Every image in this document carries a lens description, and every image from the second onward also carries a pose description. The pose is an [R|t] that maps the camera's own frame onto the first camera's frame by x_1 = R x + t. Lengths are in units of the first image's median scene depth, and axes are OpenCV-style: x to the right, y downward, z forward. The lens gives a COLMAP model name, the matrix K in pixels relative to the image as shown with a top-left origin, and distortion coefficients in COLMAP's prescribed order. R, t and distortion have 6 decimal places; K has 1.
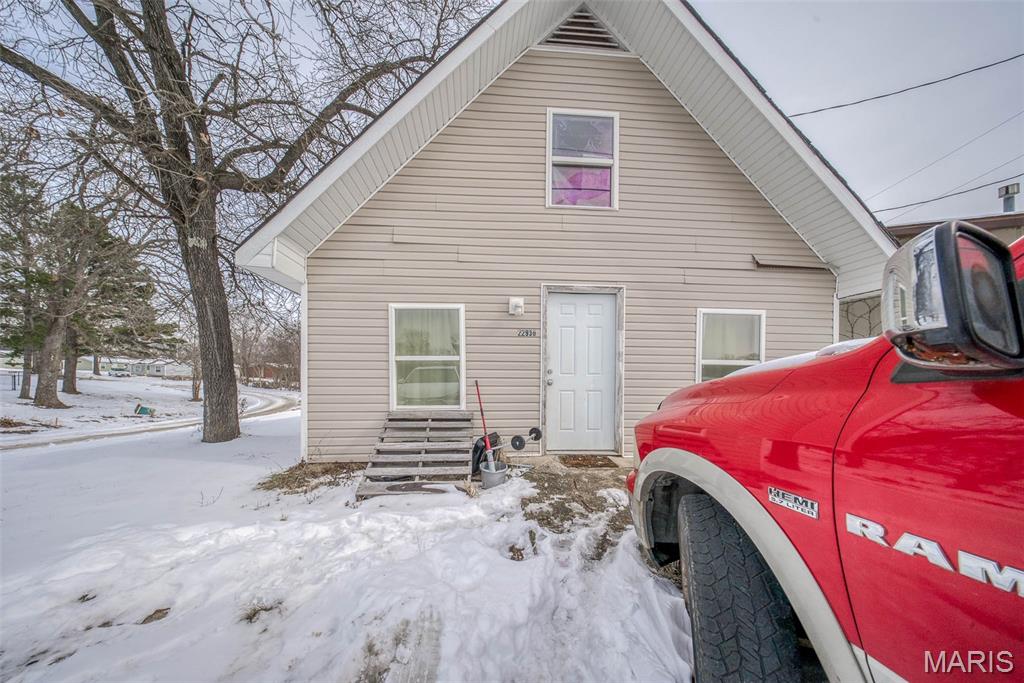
lens RADIAL K [[311.2, 0, 492.0], [0, 311.2, 375.6], [0, 0, 1]] dist [0.000750, -0.000947]
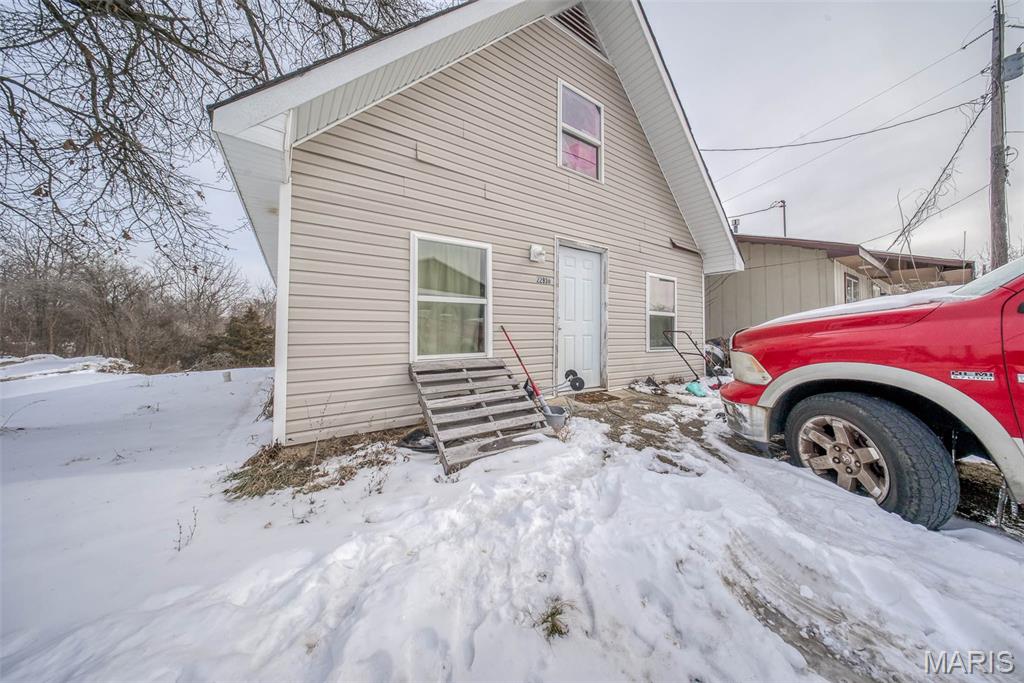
lens RADIAL K [[311.2, 0, 520.4], [0, 311.2, 317.3], [0, 0, 1]] dist [0.000750, -0.000947]
pose [[0.861520, 0.019442, 0.507352, -0.484834], [-0.004088, 0.999500, -0.031360, 0.019583], [-0.507708, 0.024943, 0.861168, 0.147709]]
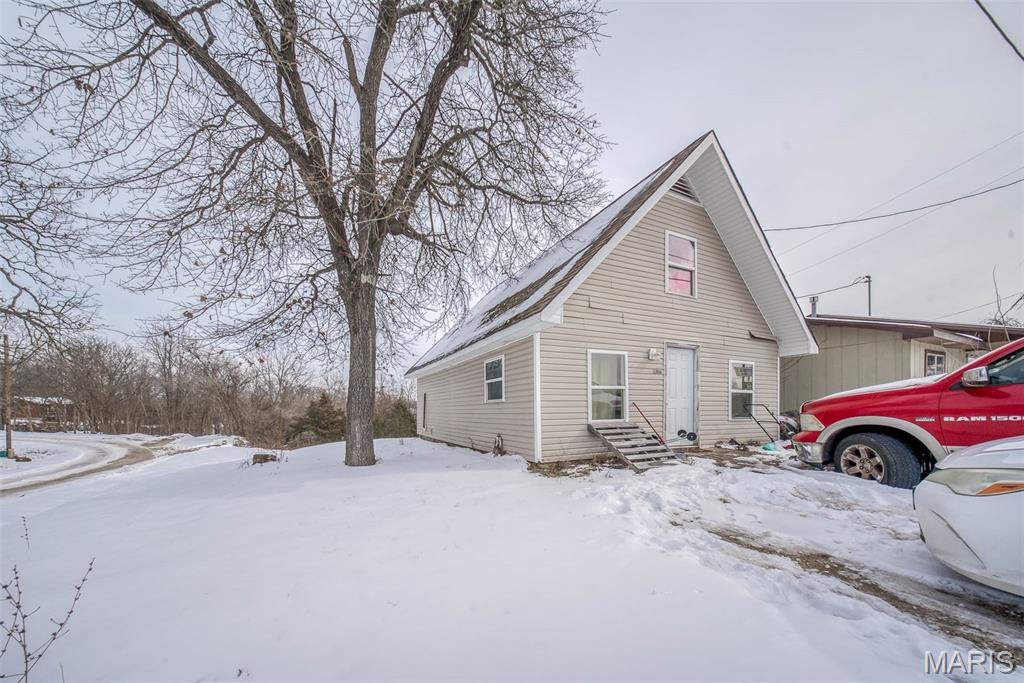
lens RADIAL K [[311.2, 0, 496.0], [0, 311.2, 410.1], [0, 0, 1]] dist [0.000750, -0.000947]
pose [[0.944382, -0.015305, 0.328495, -1.183761], [0.012562, 0.999866, 0.010470, 0.029624], [-0.328611, -0.005761, 0.944448, -0.216745]]
